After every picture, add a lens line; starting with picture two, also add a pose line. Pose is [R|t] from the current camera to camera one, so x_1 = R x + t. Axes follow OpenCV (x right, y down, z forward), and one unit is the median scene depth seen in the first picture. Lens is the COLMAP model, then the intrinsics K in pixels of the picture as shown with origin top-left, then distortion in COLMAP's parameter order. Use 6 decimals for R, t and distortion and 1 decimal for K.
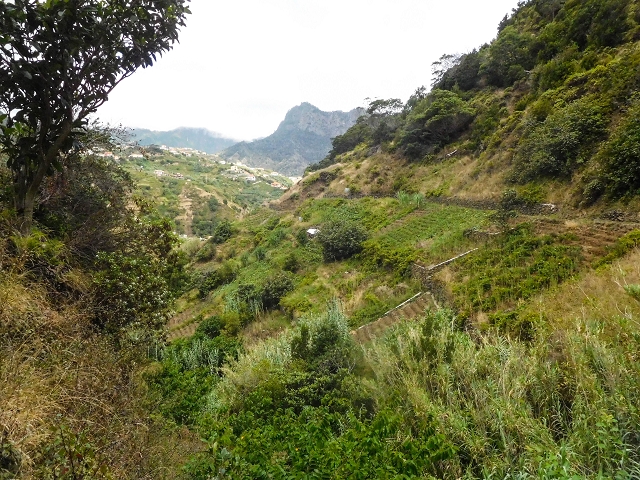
lens RADIAL K [[487.7, 0, 319.5], [0, 487.7, 245.5], [0, 0, 1]] dist [-0.004953, 0.003847]
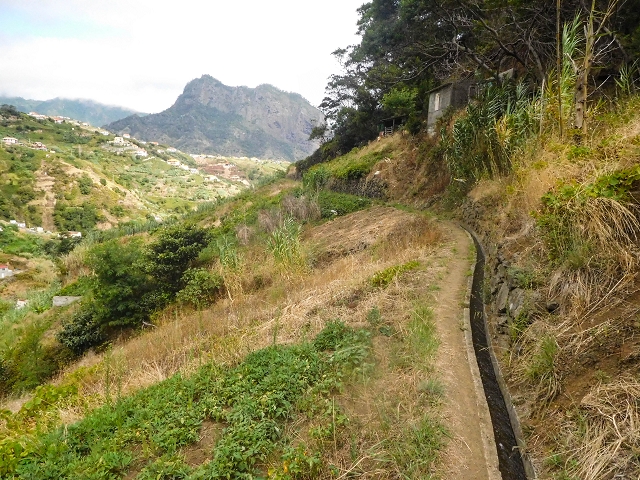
lens RADIAL K [[487.7, 0, 319.5], [0, 487.7, 245.5], [0, 0, 1]] dist [-0.004953, 0.003847]
pose [[0.980082, -0.004750, 0.198537, -0.013355], [-0.001778, 0.999464, 0.032689, -0.013557], [-0.198586, -0.032391, 0.979548, 0.158335]]
